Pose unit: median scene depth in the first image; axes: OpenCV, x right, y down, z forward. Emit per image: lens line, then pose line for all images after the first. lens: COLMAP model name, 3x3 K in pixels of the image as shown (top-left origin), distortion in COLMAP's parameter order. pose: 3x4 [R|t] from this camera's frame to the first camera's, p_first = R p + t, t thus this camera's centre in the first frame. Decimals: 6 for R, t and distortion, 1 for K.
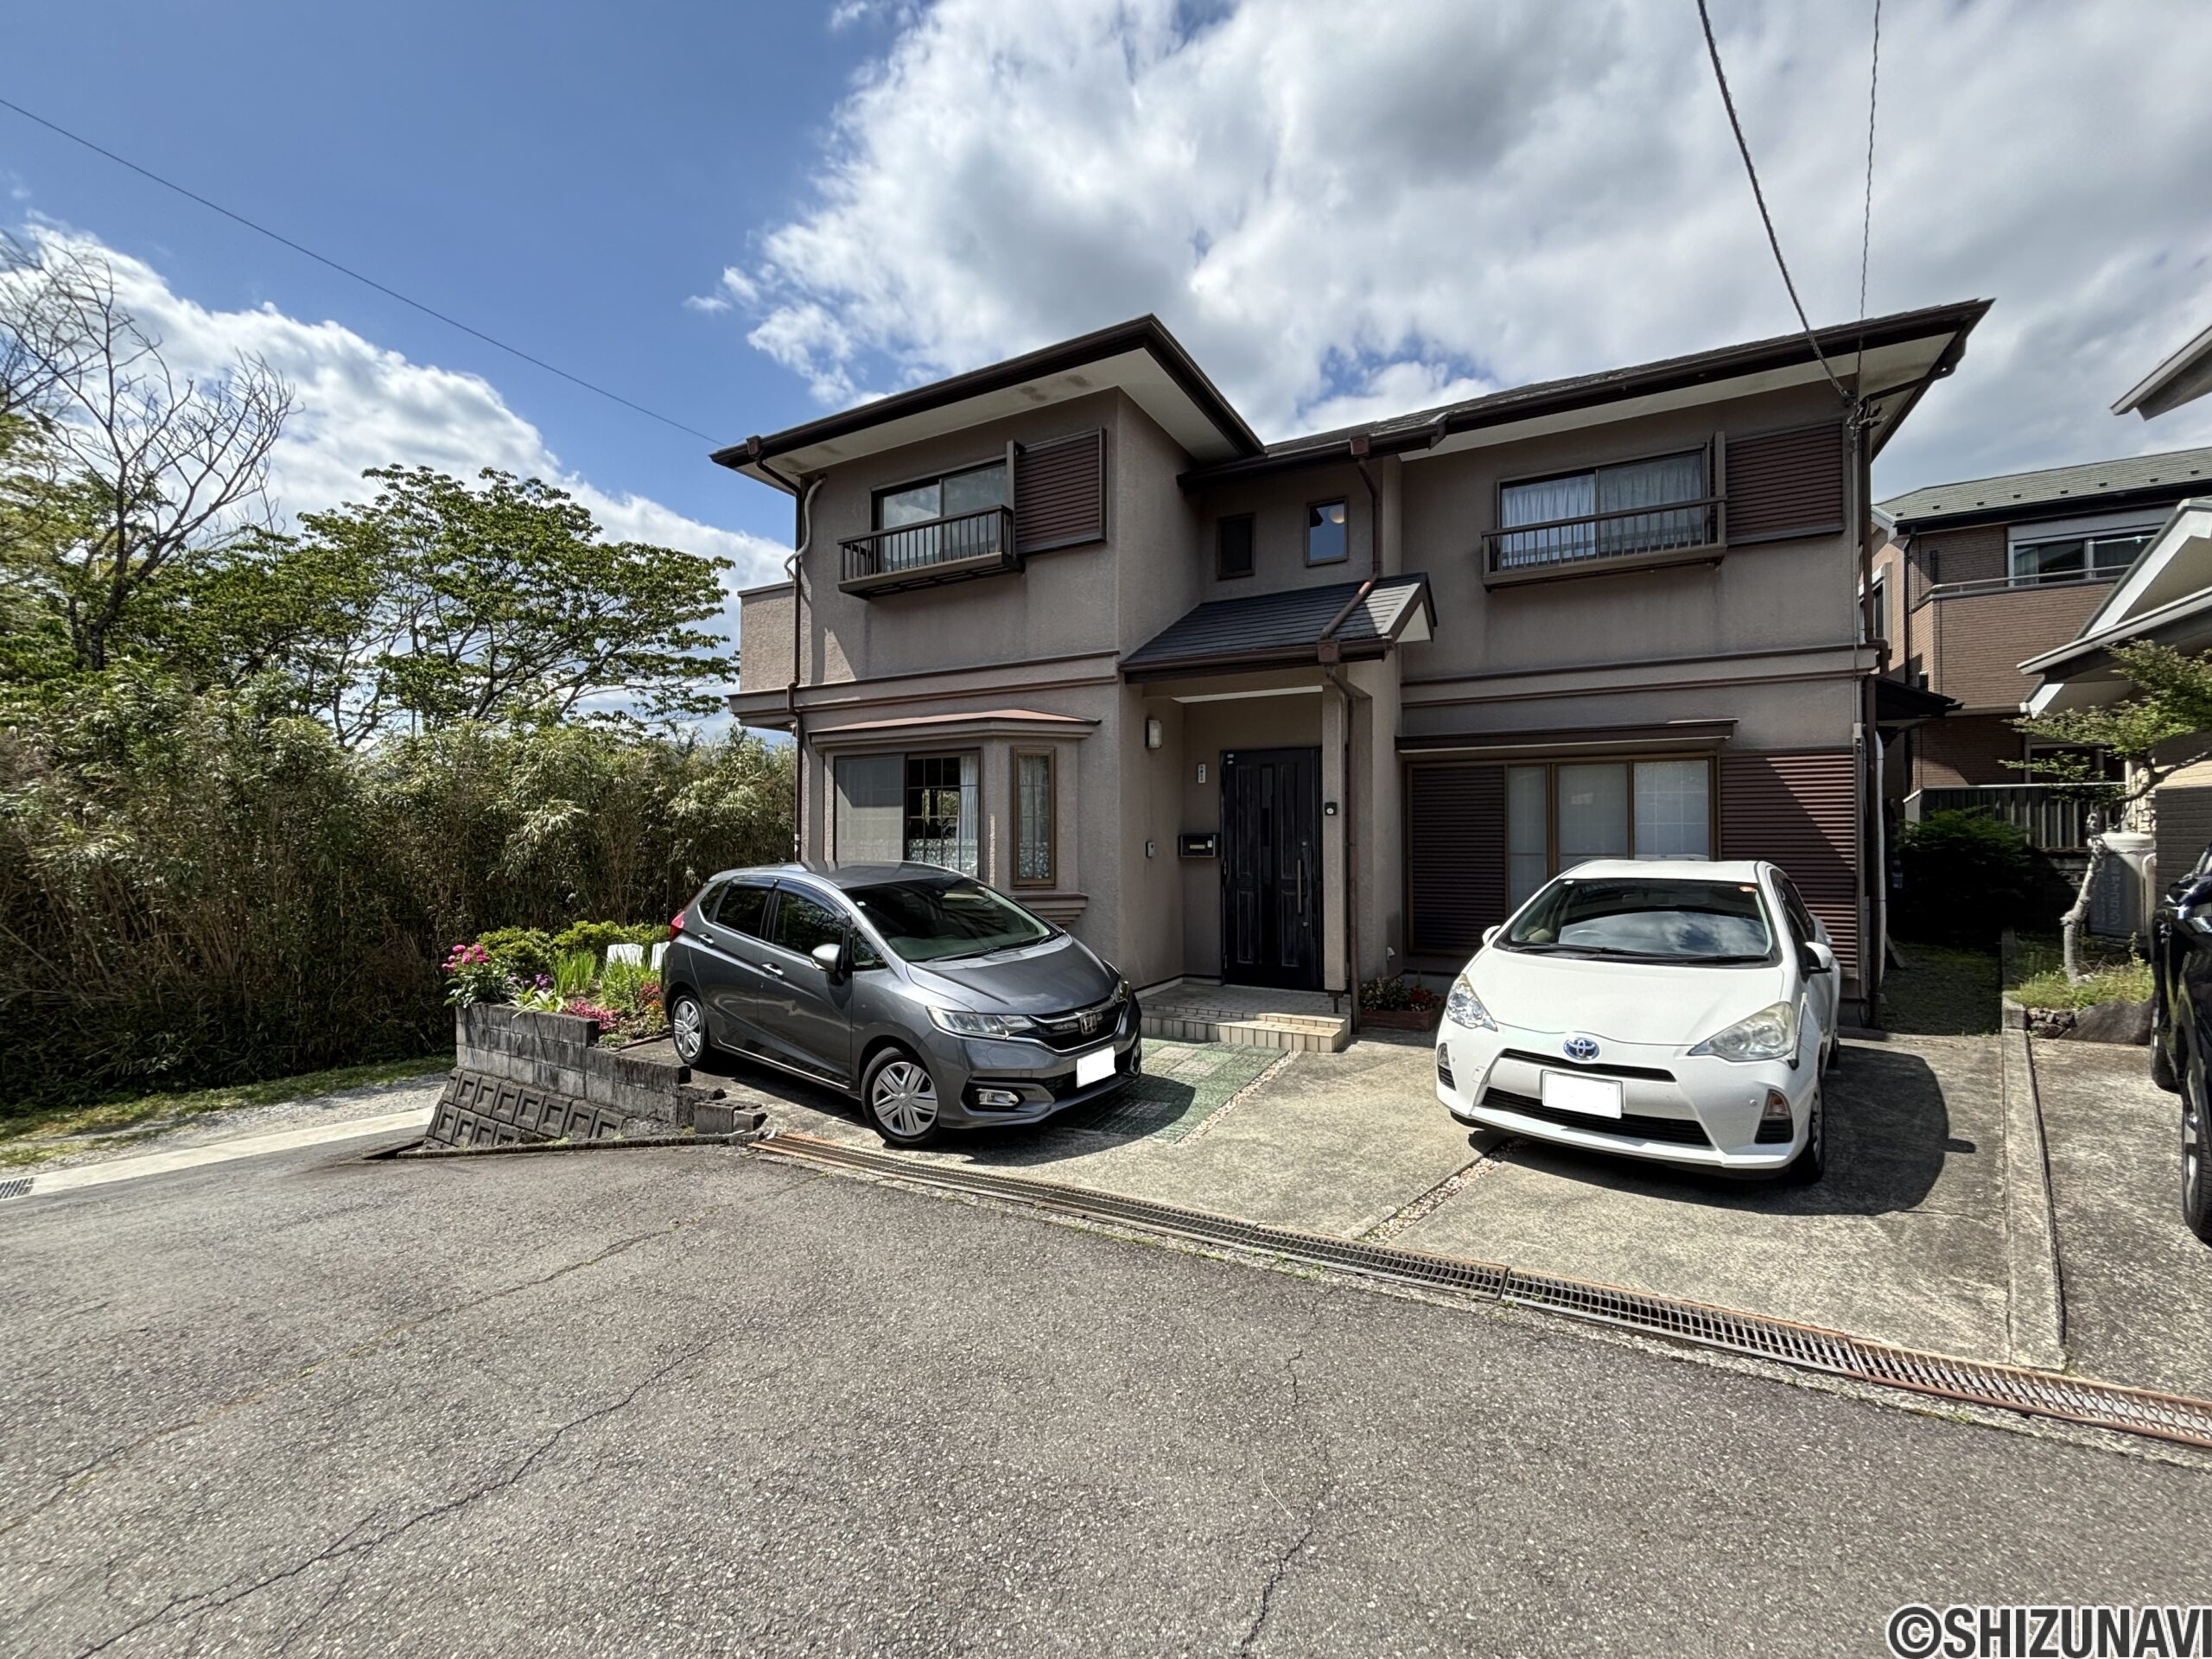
lens RADIAL K [[886.1, 0, 1099.8], [0, 886.1, 833.2], [0, 0, 1]] dist [-0.001093, 0.000462]
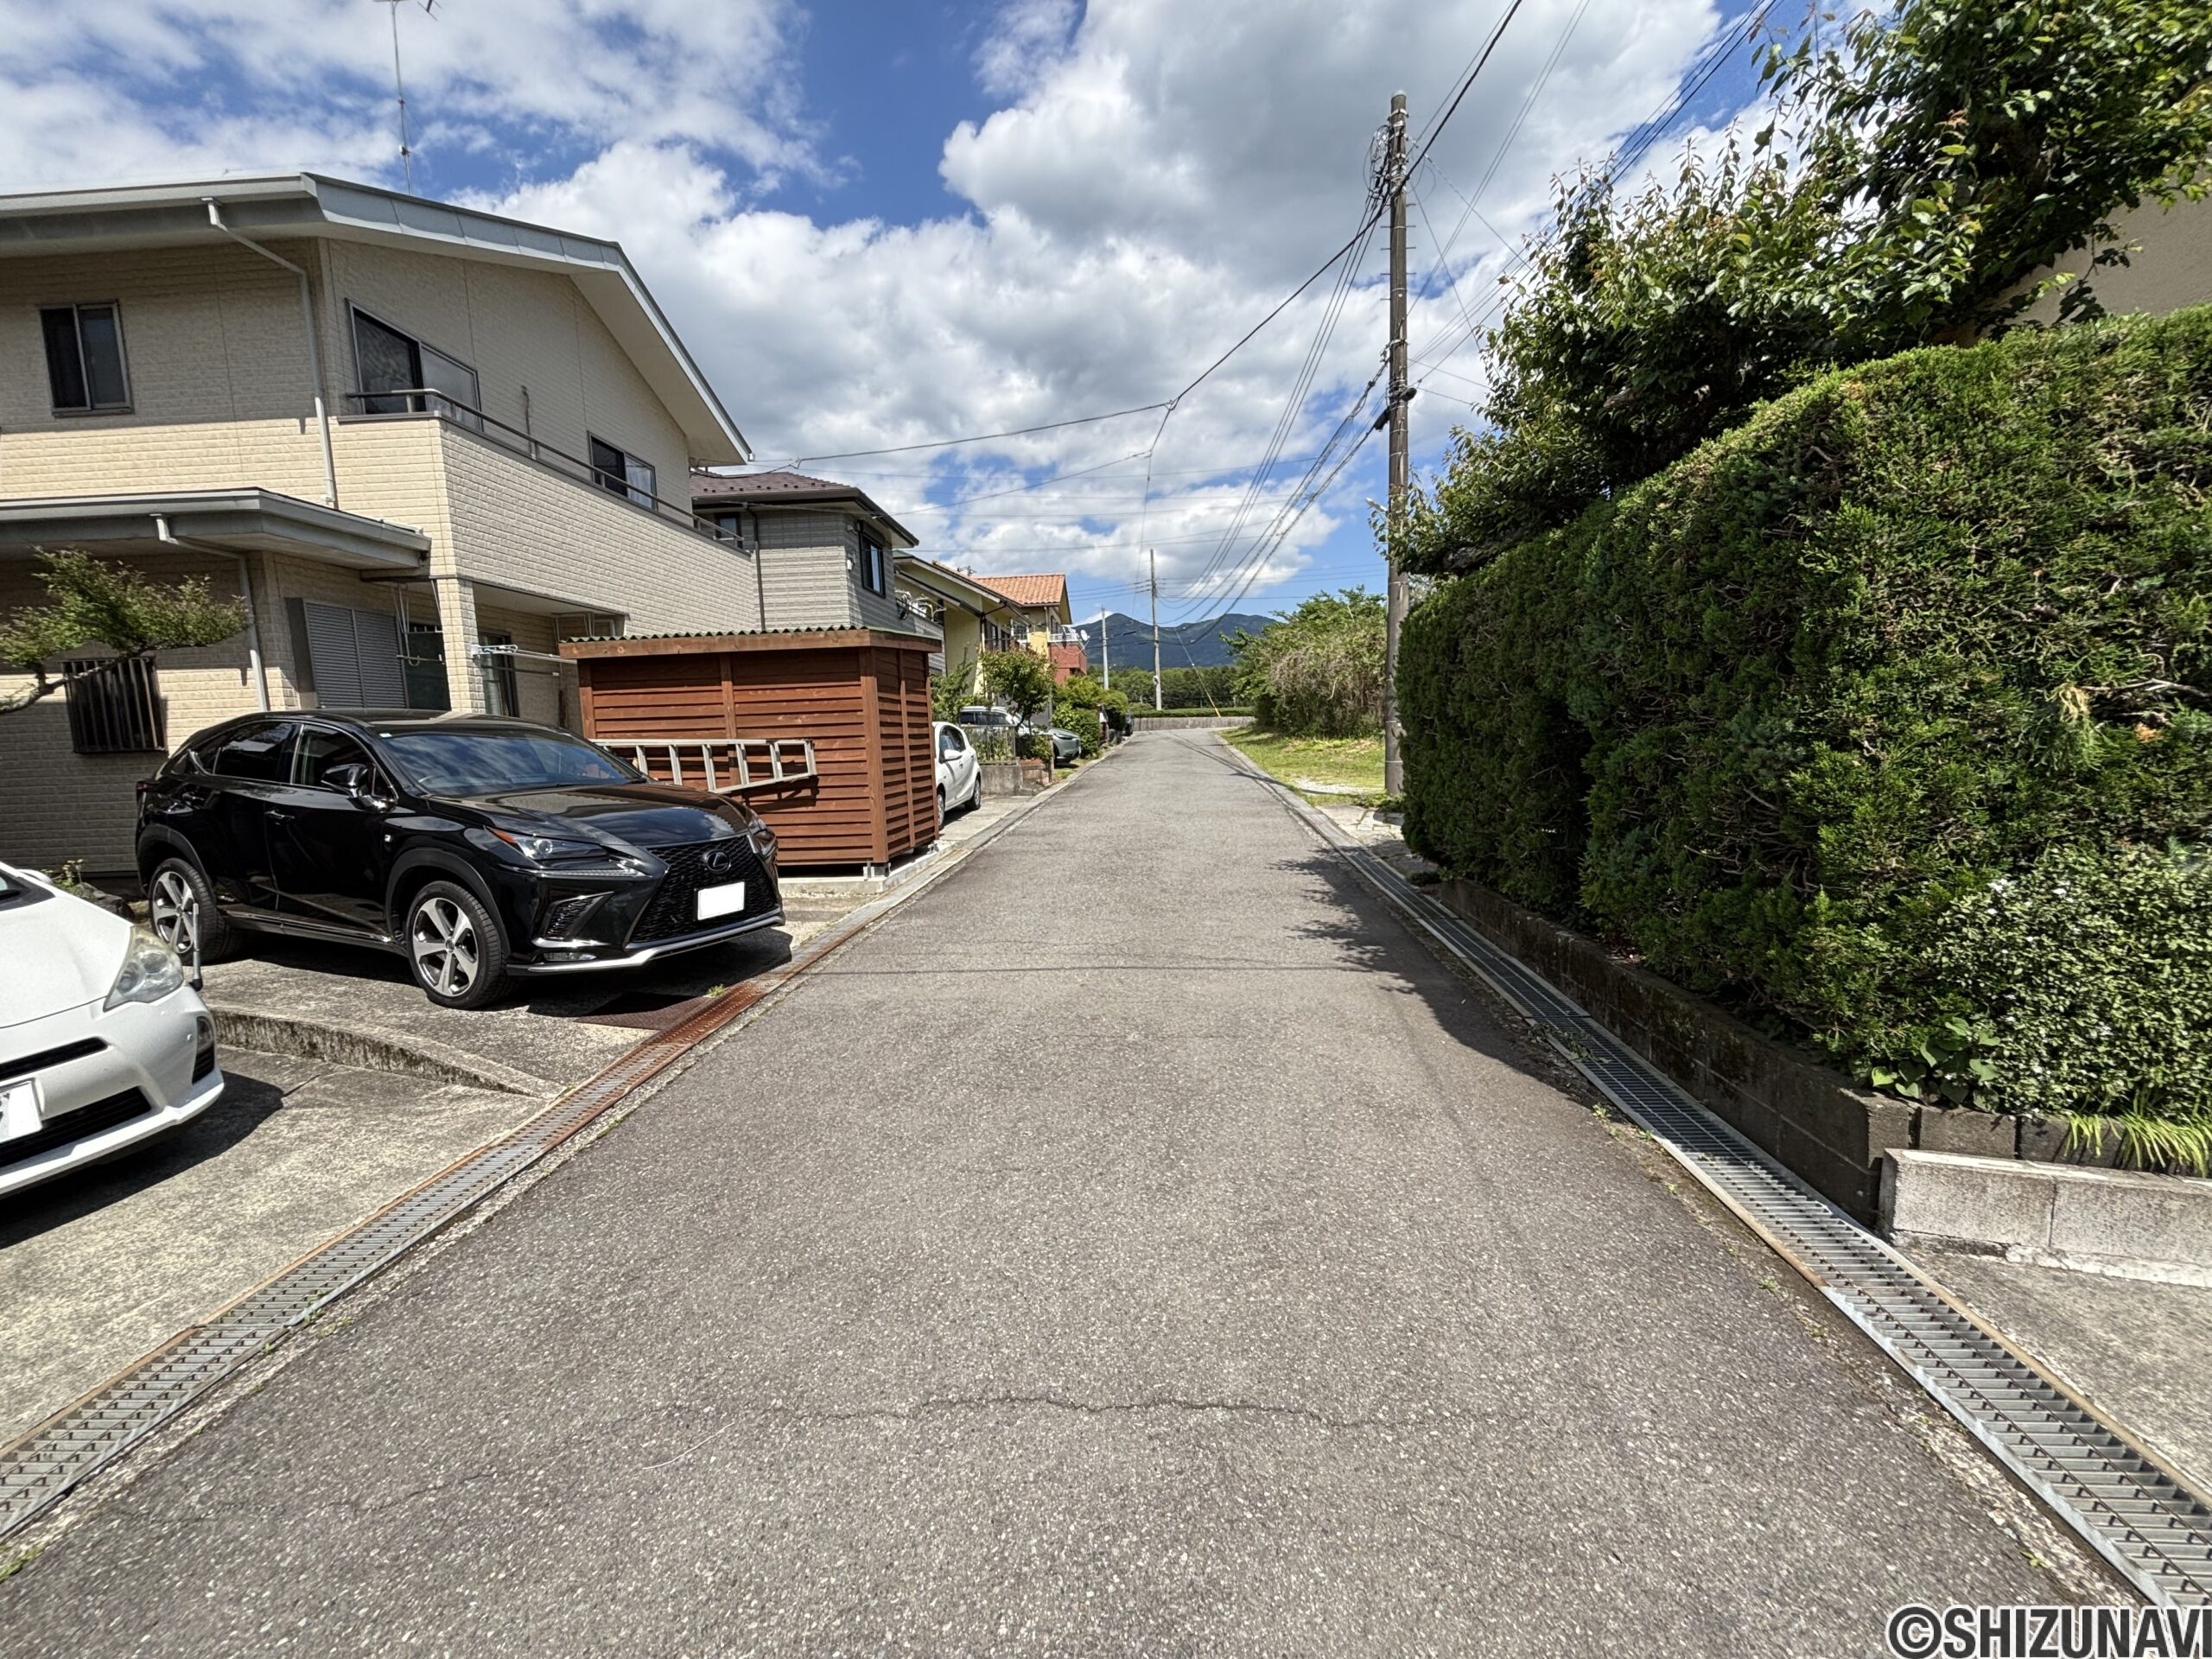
lens RADIAL K [[886.1, 0, 1108.8], [0, 886.1, 830.5], [0, 0, 1]] dist [-0.001093, 0.000462]
pose [[-0.434604, -0.079424, 0.897112, -0.182602], [0.024329, 0.994705, 0.099851, 0.017628], [-0.900293, 0.065221, -0.430371, 0.248431]]
